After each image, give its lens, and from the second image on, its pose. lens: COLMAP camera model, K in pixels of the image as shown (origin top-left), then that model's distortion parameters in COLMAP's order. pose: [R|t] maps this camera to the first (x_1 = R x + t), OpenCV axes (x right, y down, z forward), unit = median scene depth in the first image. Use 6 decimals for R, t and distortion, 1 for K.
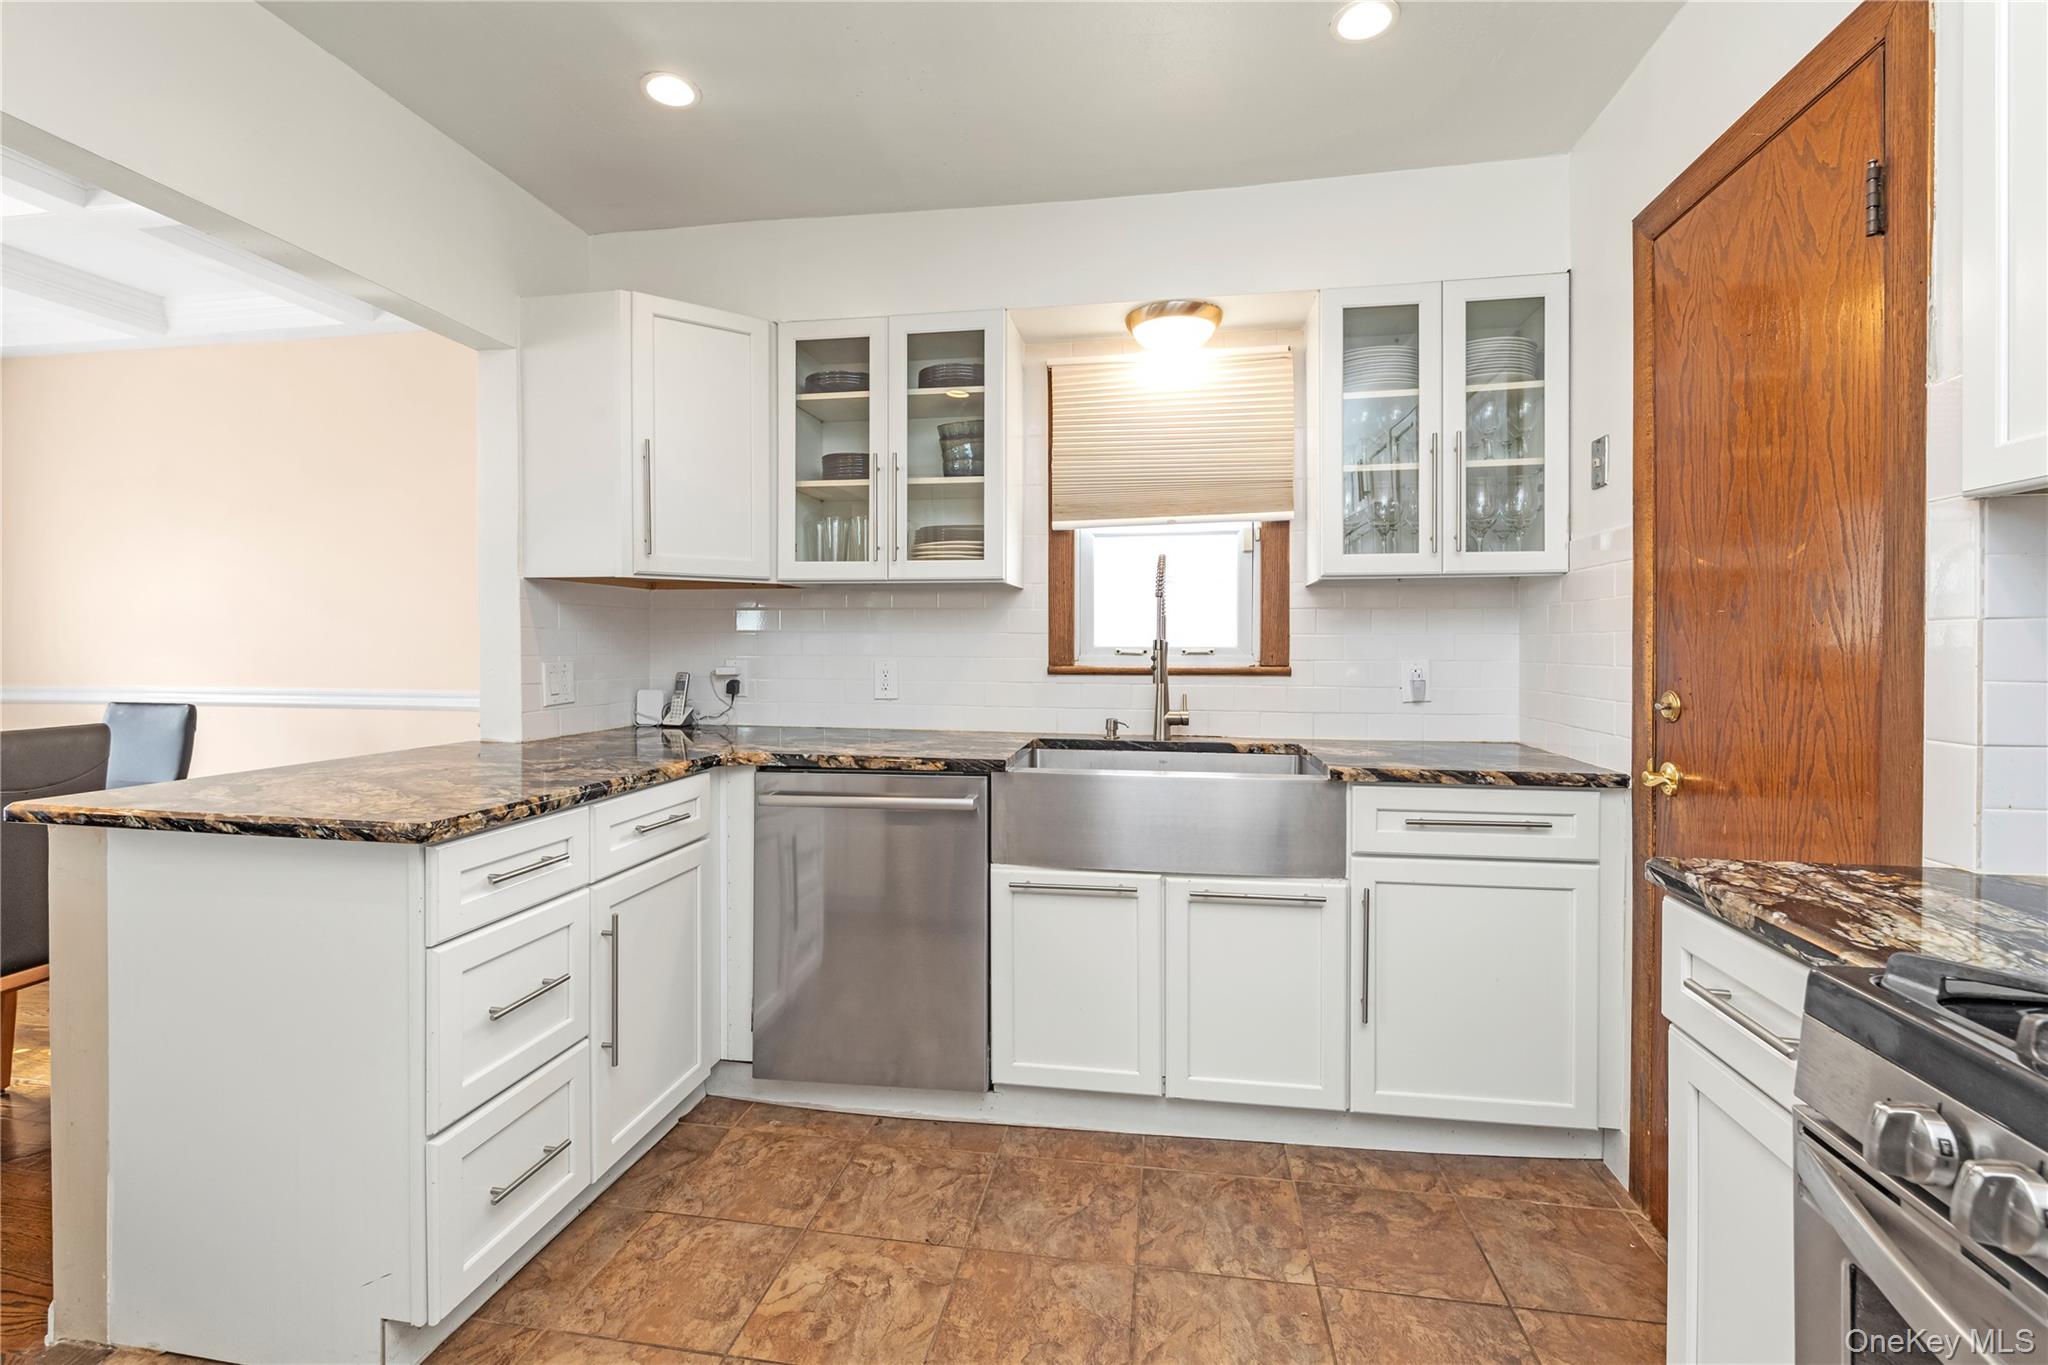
lens RADIAL K [[898.6, 0, 1017.4], [0, 898.6, 648.4], [0, 0, 1]] dist [0.001269, 0.000185]
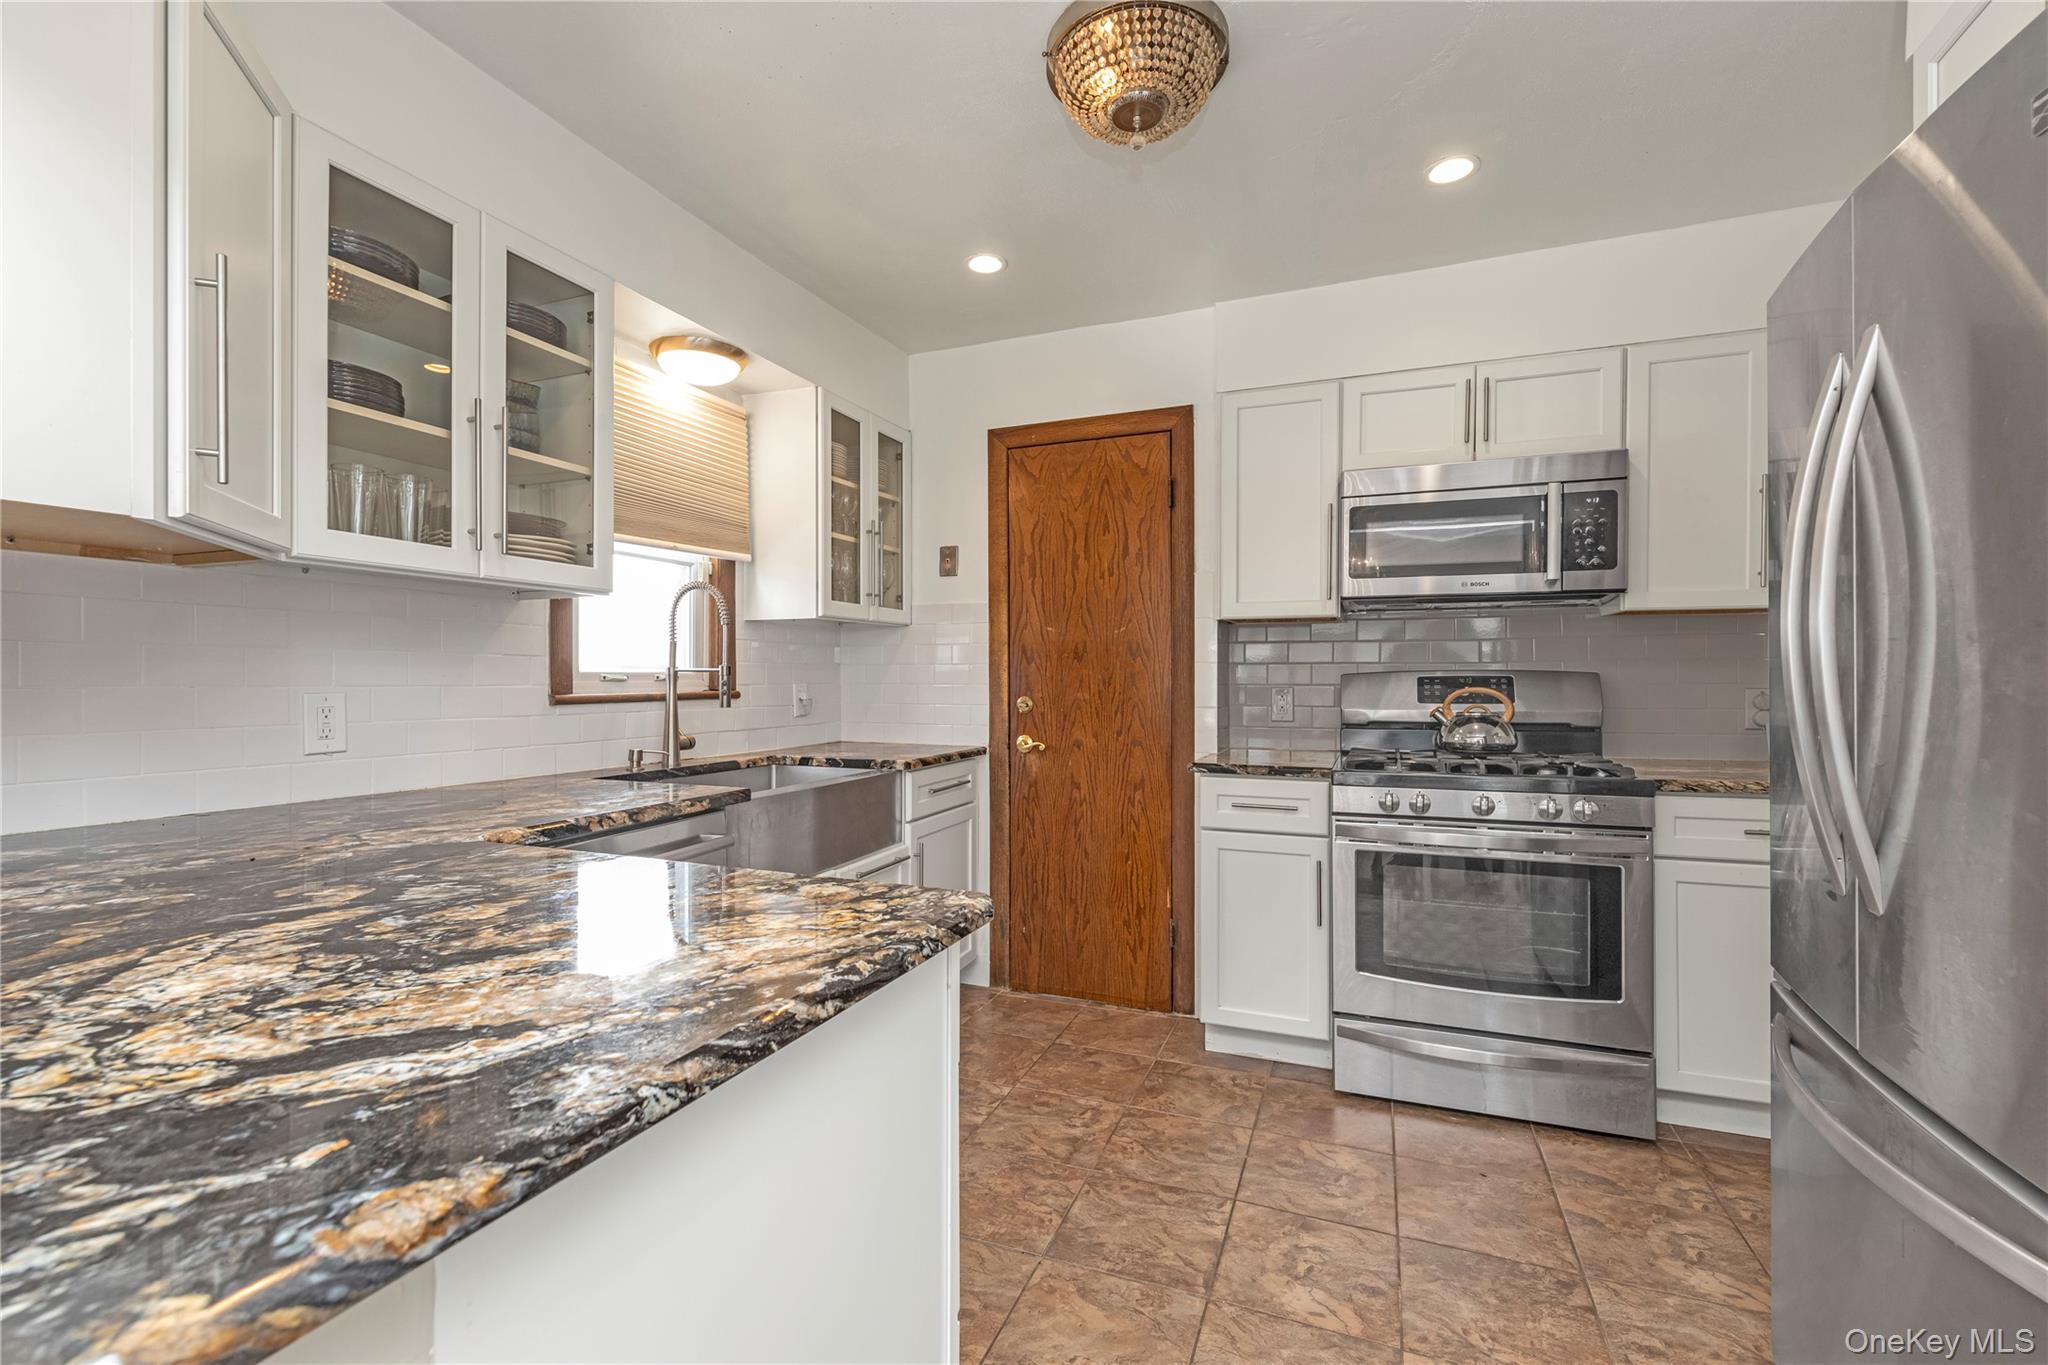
lens RADIAL K [[898.6, 0, 1014.0], [0, 898.6, 672.9], [0, 0, 1]] dist [0.001269, 0.000185]
pose [[0.209649, 0.003183, 0.977772, -0.879544], [0.004330, 0.999982, -0.004183, 0.004801], [-0.977767, 0.005110, 0.209631, 0.505174]]
